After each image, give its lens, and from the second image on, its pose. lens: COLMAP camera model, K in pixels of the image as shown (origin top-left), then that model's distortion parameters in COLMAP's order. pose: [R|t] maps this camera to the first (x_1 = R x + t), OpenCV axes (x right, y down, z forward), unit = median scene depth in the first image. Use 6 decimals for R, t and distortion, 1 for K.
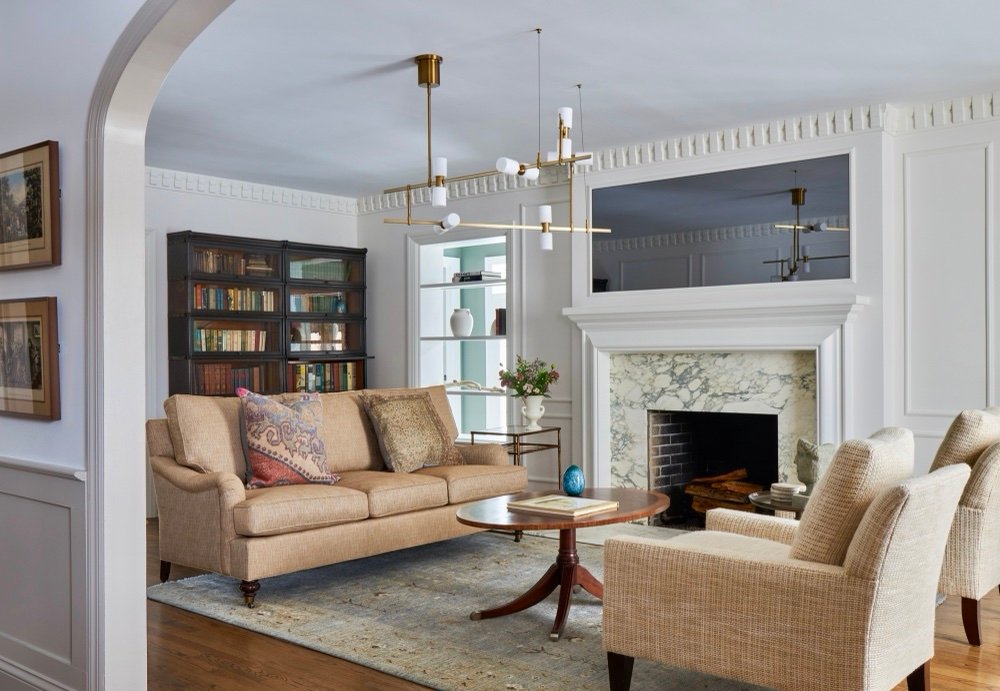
lens RADIAL K [[900.4, 0, 496.7], [0, 900.4, 348.0], [0, 0, 1]] dist [-0.023813, 0.024313]
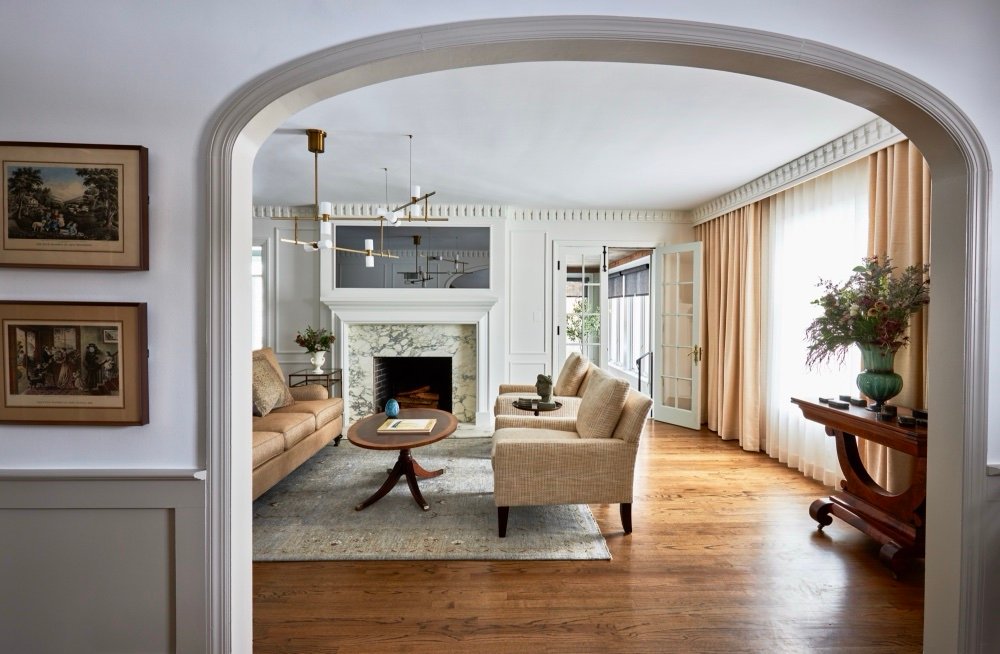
lens RADIAL K [[465.2, 0, 508.6], [0, 465.2, 315.0], [0, 0, 1]] dist [-0.003032, 0.000034]
pose [[0.758413, 0.004143, 0.651761, -0.243478], [-0.011687, 0.999905, 0.007243, -0.024019], [-0.651669, -0.013110, 0.758390, 0.157188]]
